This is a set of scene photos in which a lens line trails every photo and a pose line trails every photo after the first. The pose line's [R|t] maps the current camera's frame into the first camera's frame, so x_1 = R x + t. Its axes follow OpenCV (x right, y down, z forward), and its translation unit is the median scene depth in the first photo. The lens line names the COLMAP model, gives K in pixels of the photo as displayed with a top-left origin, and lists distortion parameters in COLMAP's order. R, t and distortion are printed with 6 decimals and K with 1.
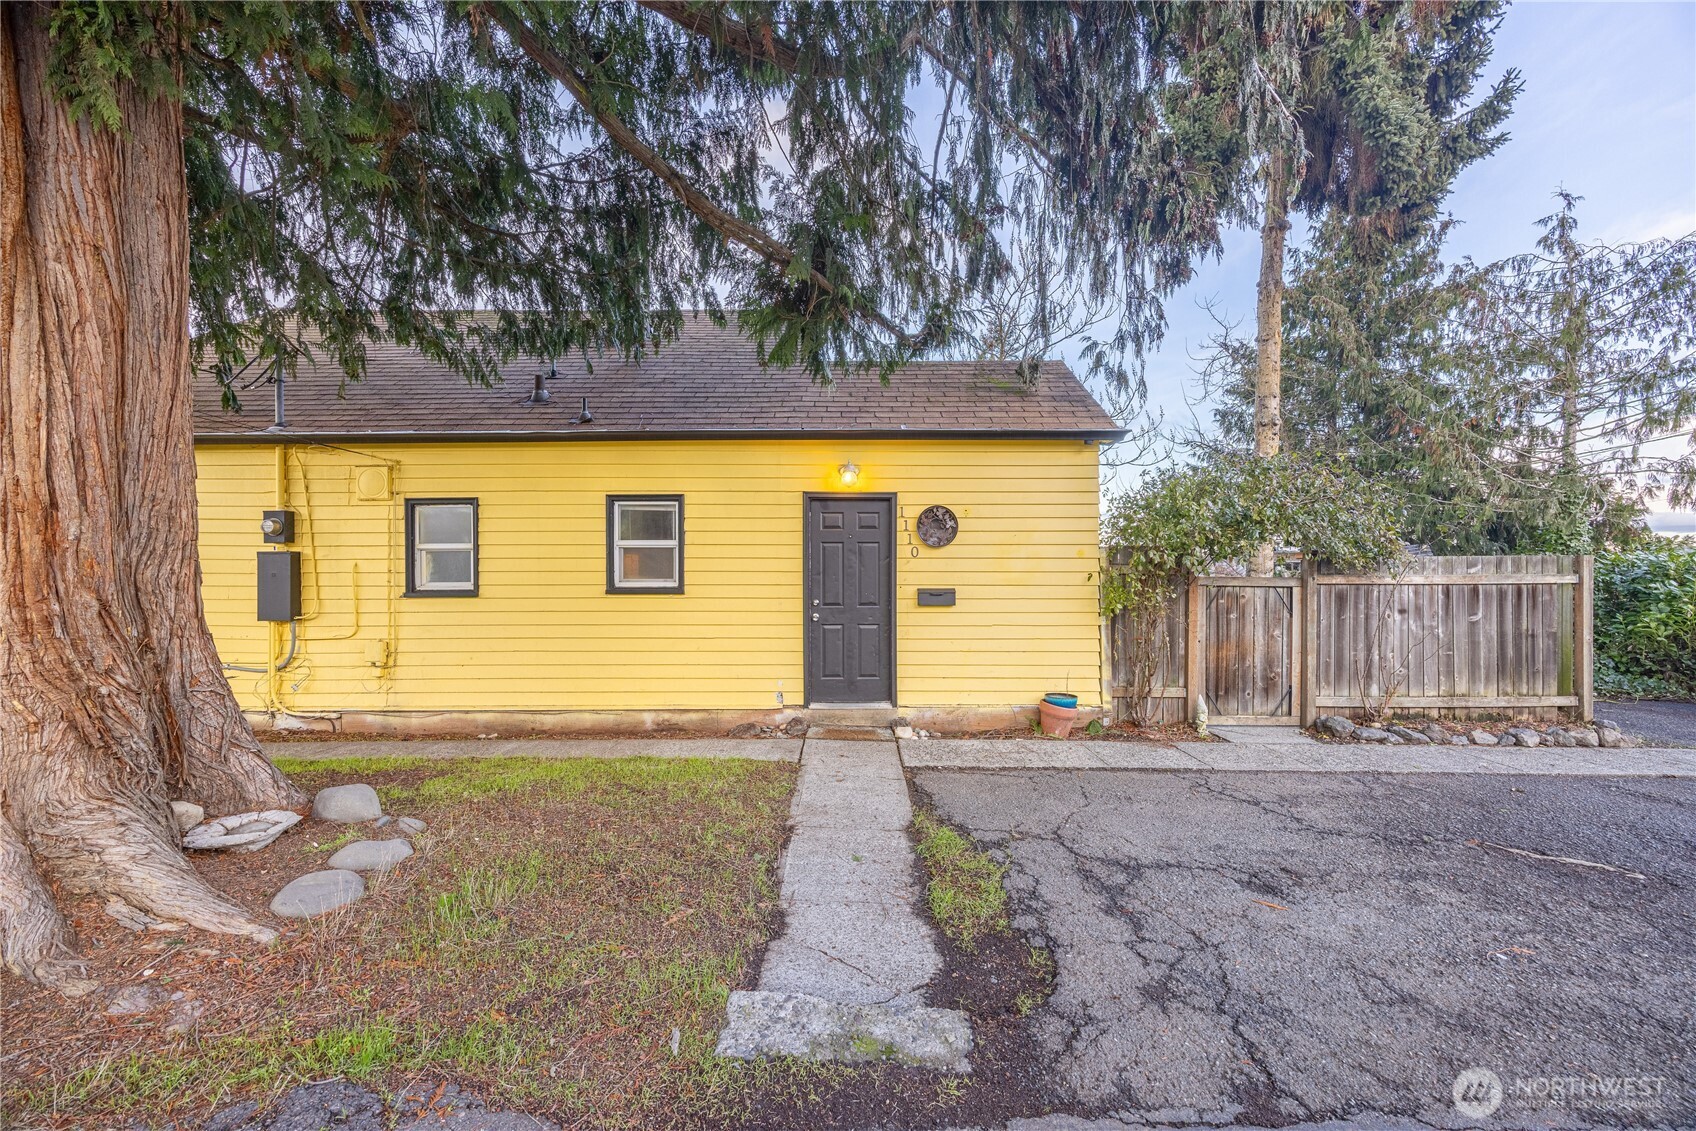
lens RADIAL K [[644.8, 0, 848.8], [0, 644.8, 564.1], [0, 0, 1]] dist [-0.003398, 0.000338]
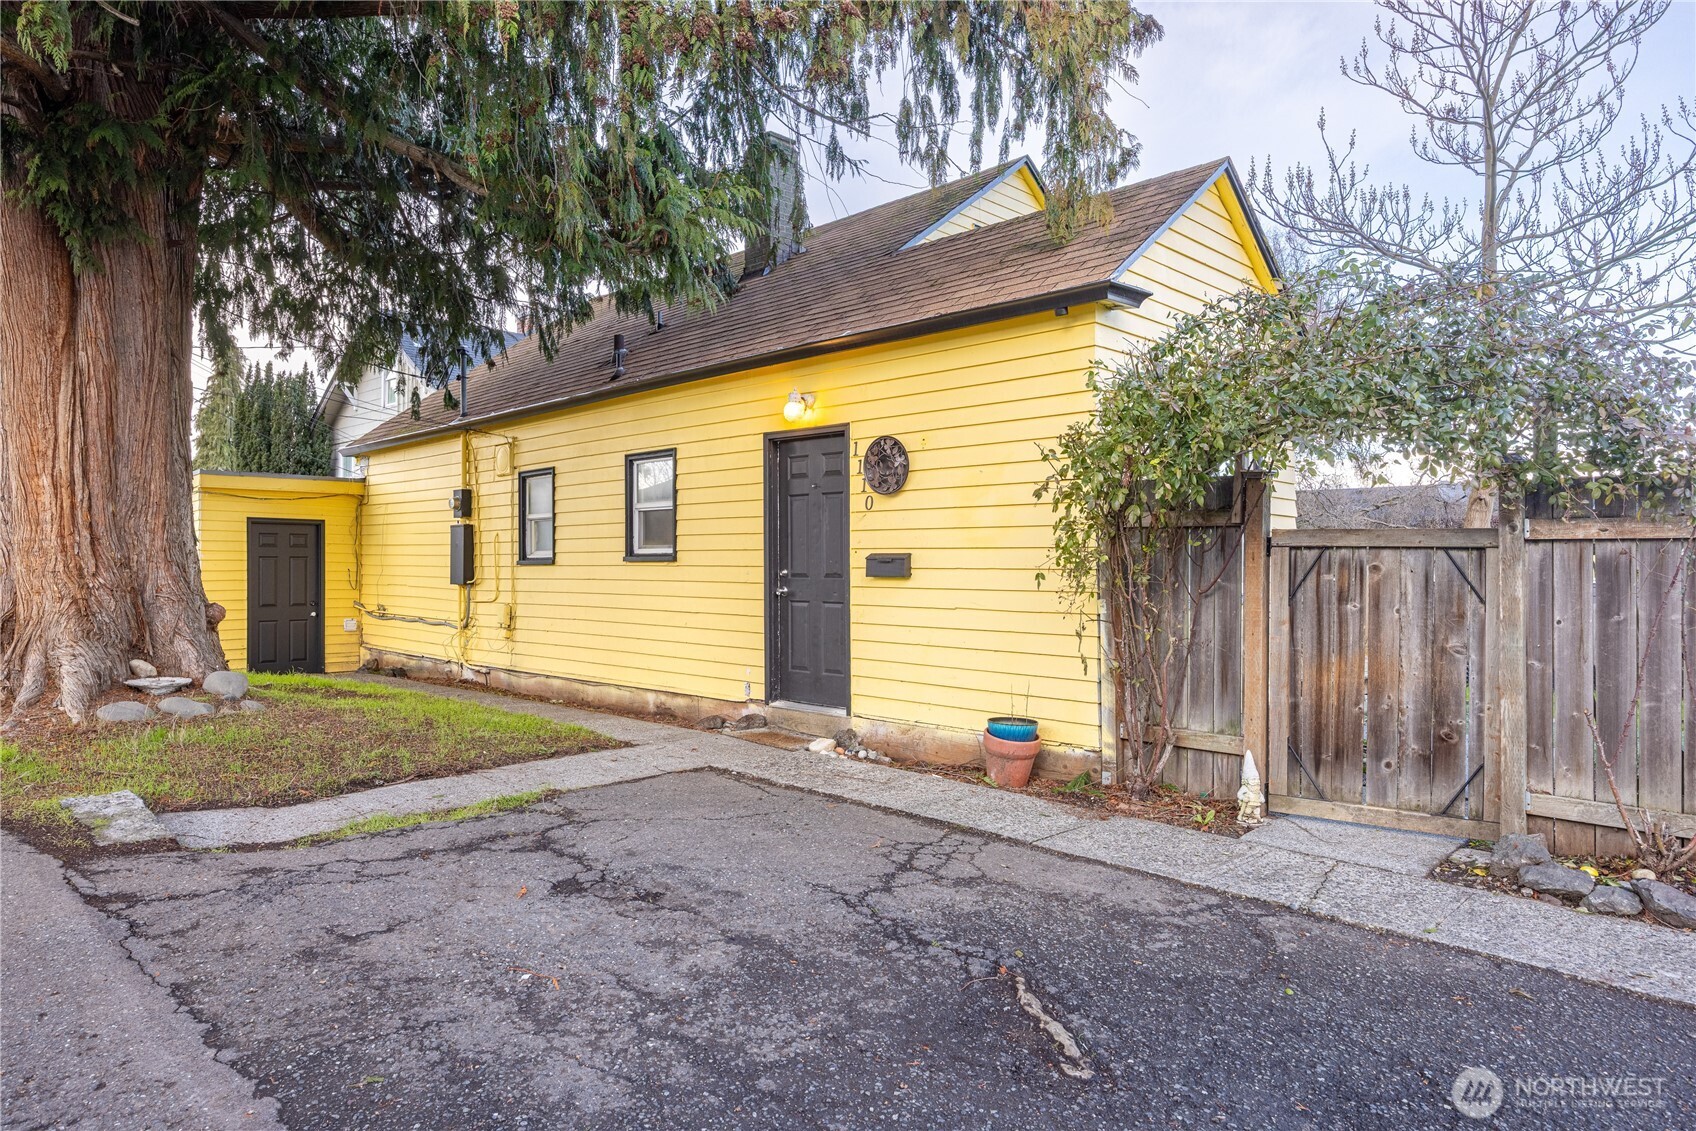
lens RADIAL K [[1024.9, 0, 849.6], [0, 1024.9, 566.5], [0, 0, 1]] dist [-0.008326, 0.001450]
pose [[0.715049, 0.002929, -0.699068, 0.894261], [-0.003208, 0.999994, 0.000909, 0.051363], [0.699067, 0.001593, 0.715054, 0.167368]]
